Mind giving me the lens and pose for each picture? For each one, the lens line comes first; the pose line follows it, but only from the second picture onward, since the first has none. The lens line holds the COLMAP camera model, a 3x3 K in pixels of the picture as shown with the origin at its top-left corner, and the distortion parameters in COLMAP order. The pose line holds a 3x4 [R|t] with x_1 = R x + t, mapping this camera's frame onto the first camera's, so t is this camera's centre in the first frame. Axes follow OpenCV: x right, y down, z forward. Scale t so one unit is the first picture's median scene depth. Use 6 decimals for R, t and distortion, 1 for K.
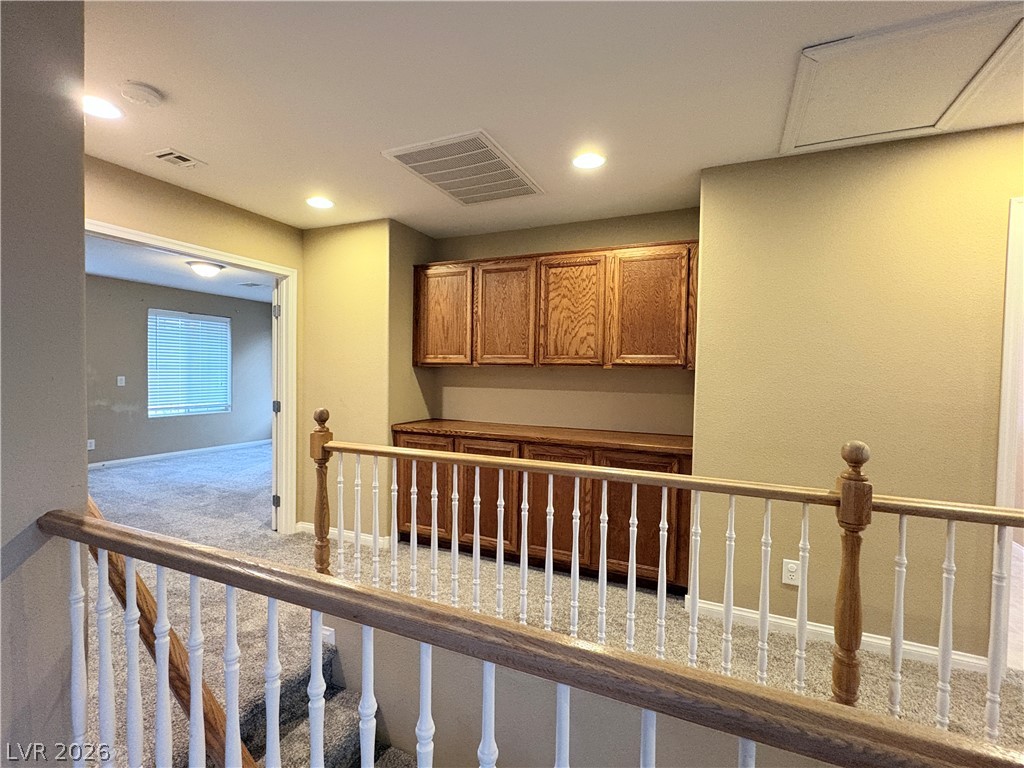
lens RADIAL K [[477.3, 0, 512.9], [0, 477.3, 383.1], [0, 0, 1]] dist [0.011160, 0.000399]
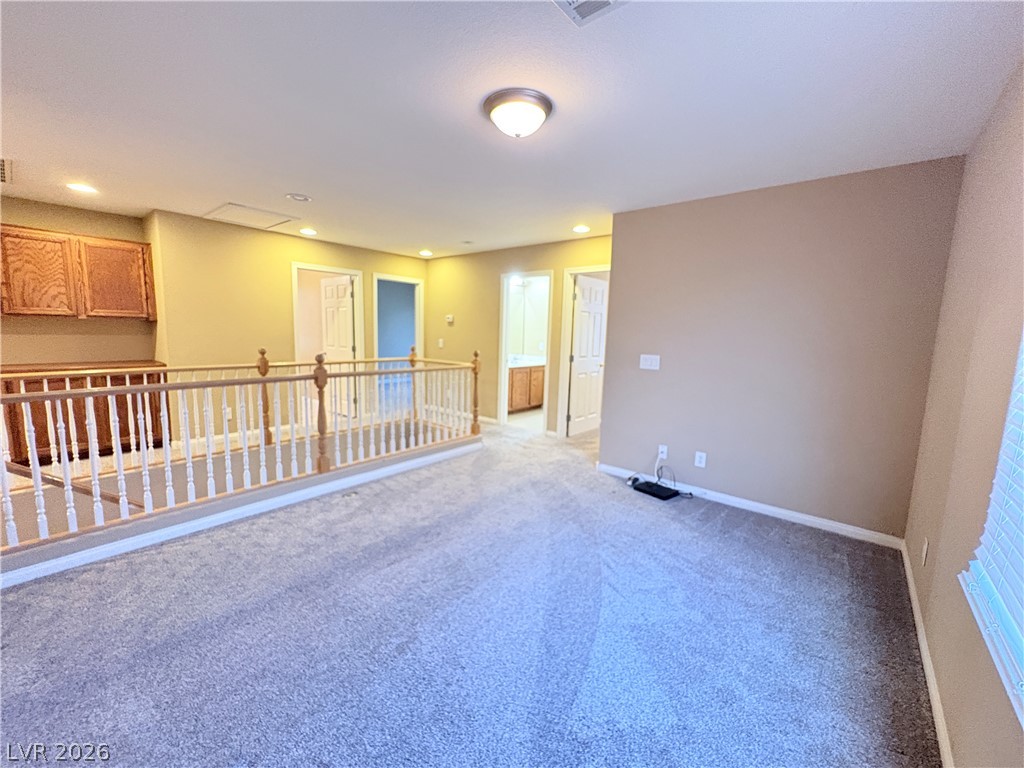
lens RADIAL K [[410.2, 0, 510.1], [0, 410.2, 385.2], [0, 0, 1]] dist [0.000797, 0.000989]
pose [[0.269576, -0.135656, 0.953376, -0.718857], [0.006537, 0.990263, 0.139056, 0.005108], [-0.962957, -0.031254, 0.267838, -0.639229]]
